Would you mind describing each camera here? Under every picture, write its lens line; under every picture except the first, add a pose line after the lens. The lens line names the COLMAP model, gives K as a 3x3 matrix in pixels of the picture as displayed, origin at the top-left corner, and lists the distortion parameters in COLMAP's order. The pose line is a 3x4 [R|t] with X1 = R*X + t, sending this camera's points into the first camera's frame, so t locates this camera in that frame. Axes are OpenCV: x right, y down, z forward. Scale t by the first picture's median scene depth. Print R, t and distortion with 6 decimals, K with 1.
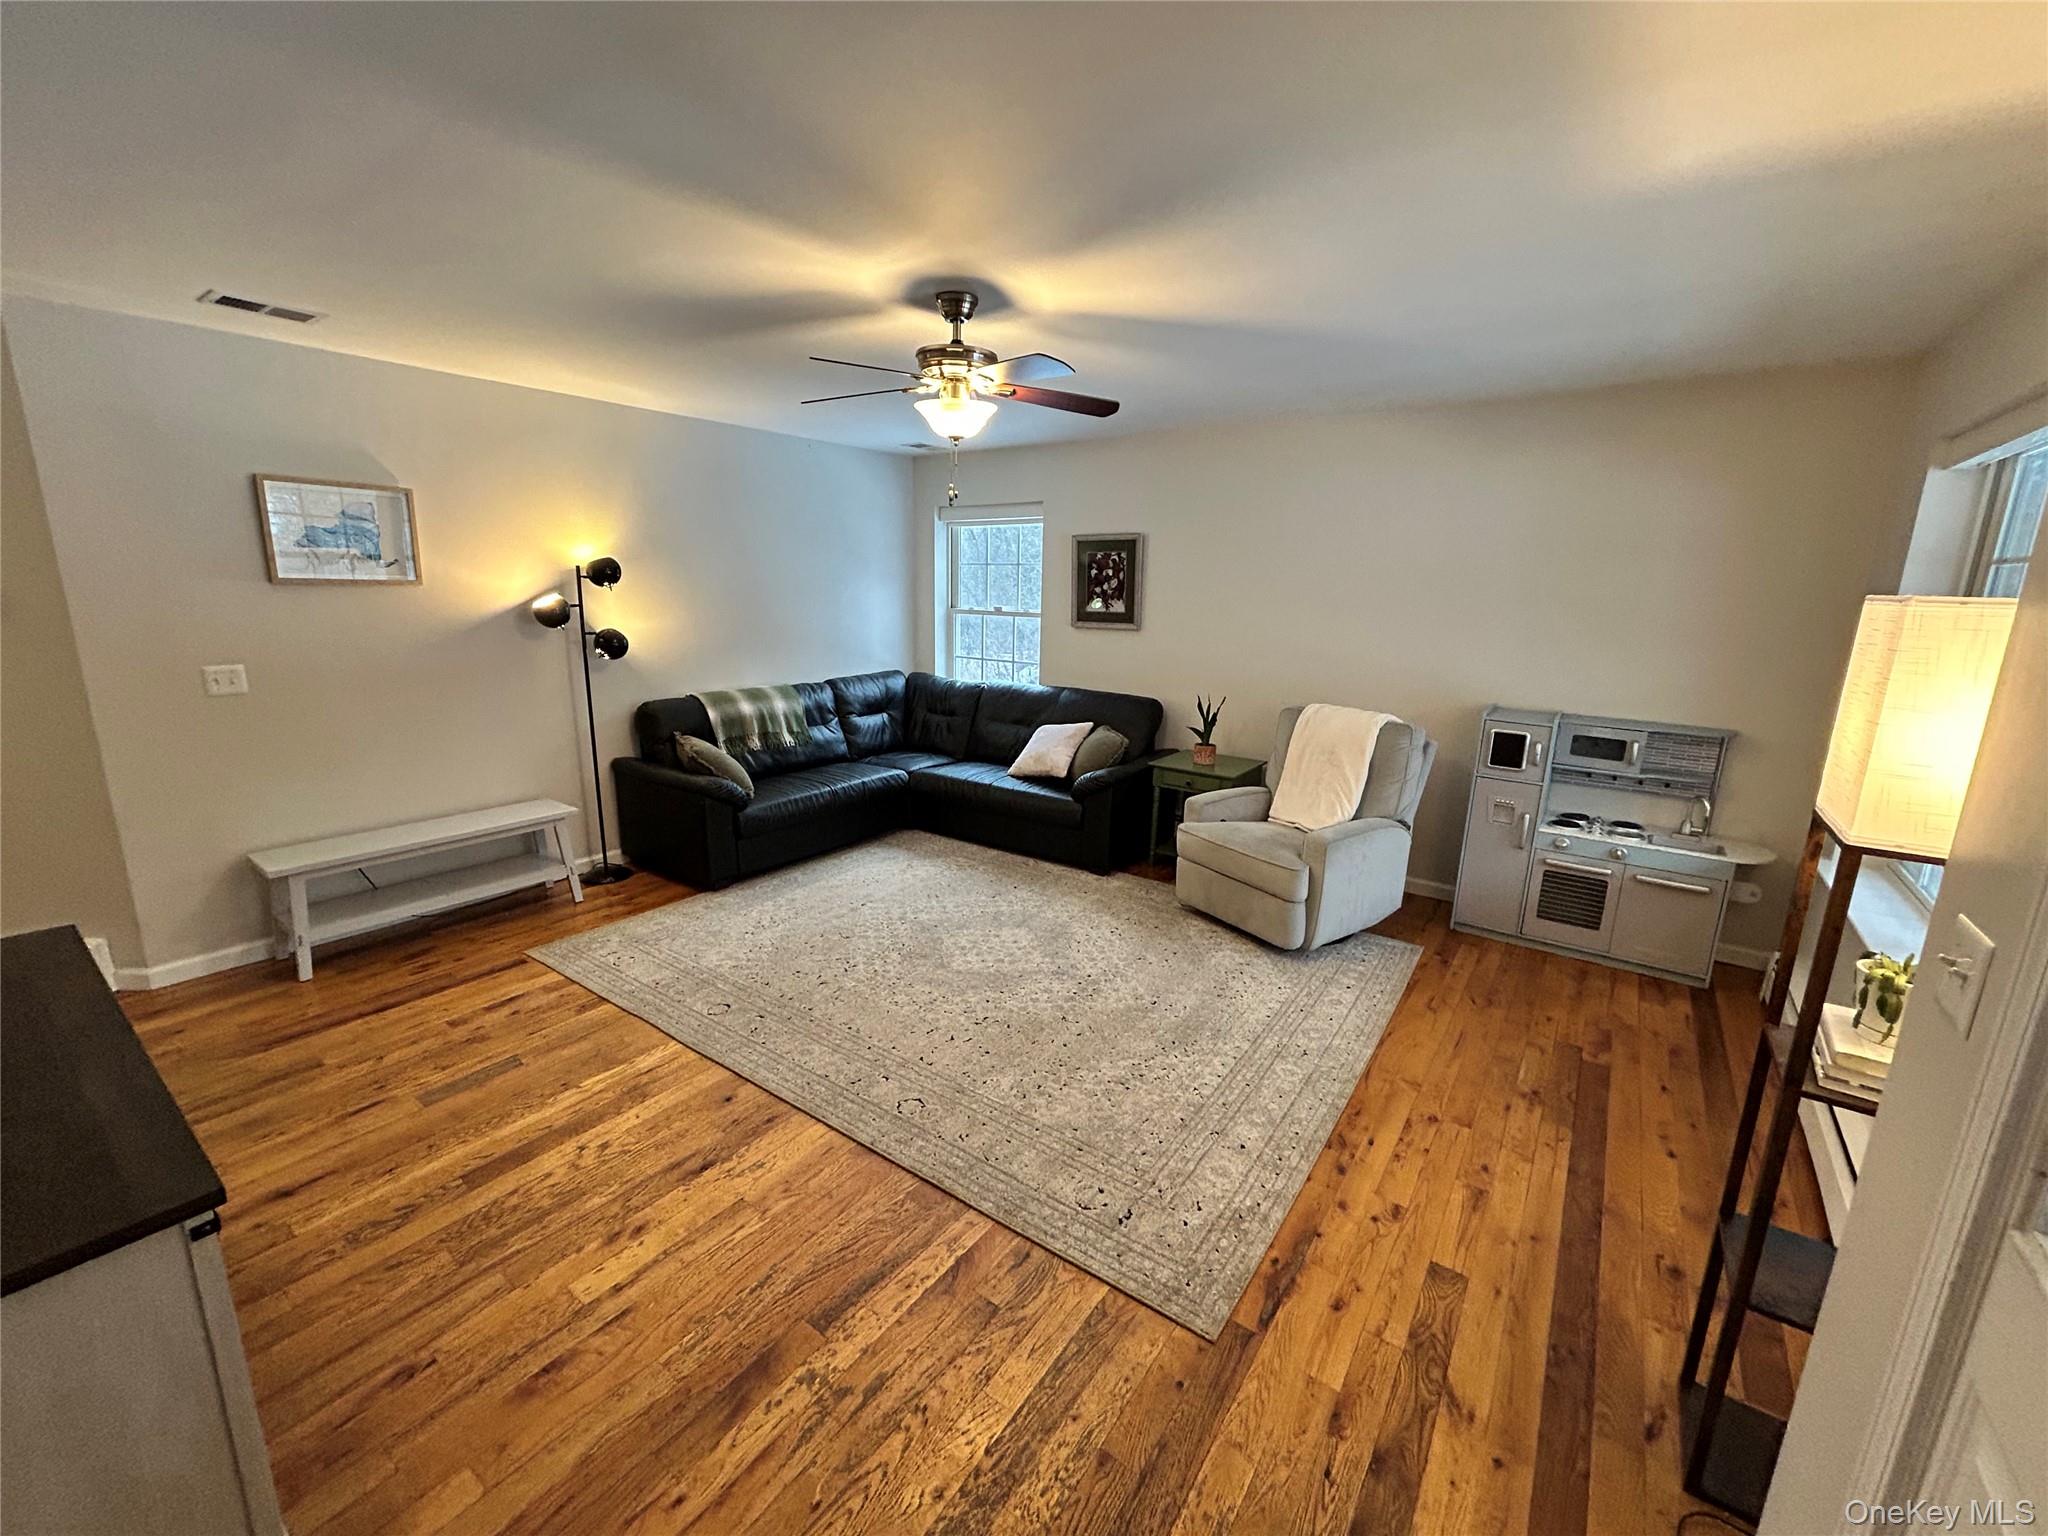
lens RADIAL K [[823.7, 0, 1018.4], [0, 823.7, 767.6], [0, 0, 1]] dist [0.002308, 0.001157]
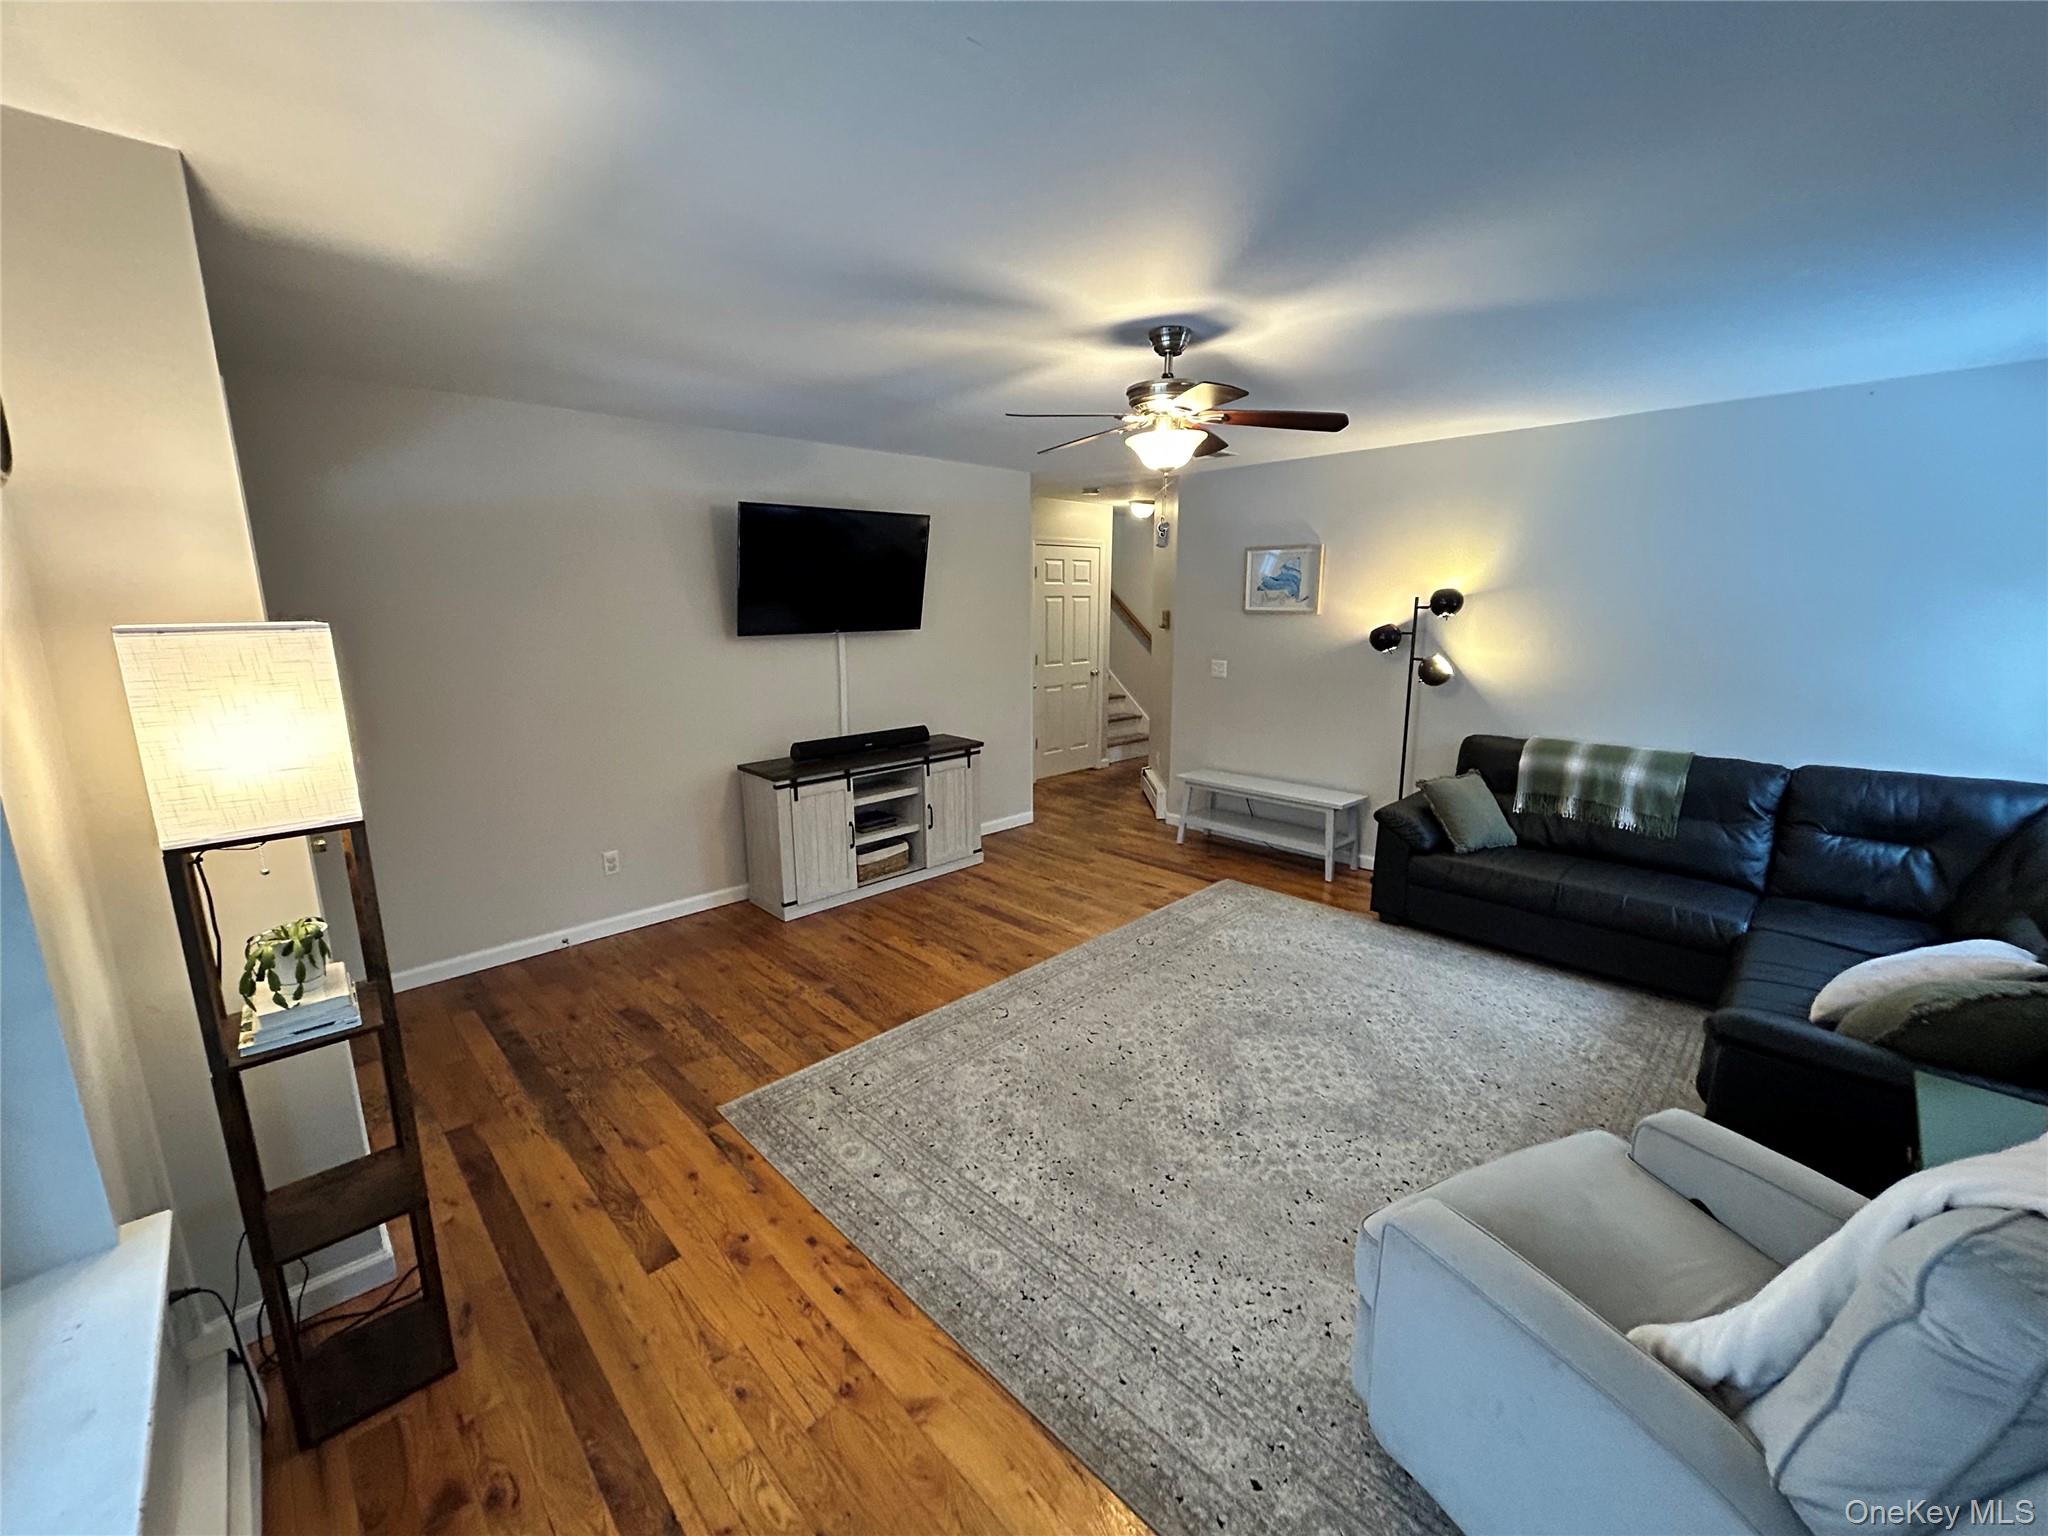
lens RADIAL K [[823.7, 0, 1029.7], [0, 823.7, 770.0], [0, 0, 1]] dist [0.002308, 0.001157]
pose [[-0.164943, 0.183547, -0.969074, 0.894856], [-0.214666, 0.952297, 0.216907, -0.210418], [0.962659, 0.243805, -0.117673, 0.941634]]
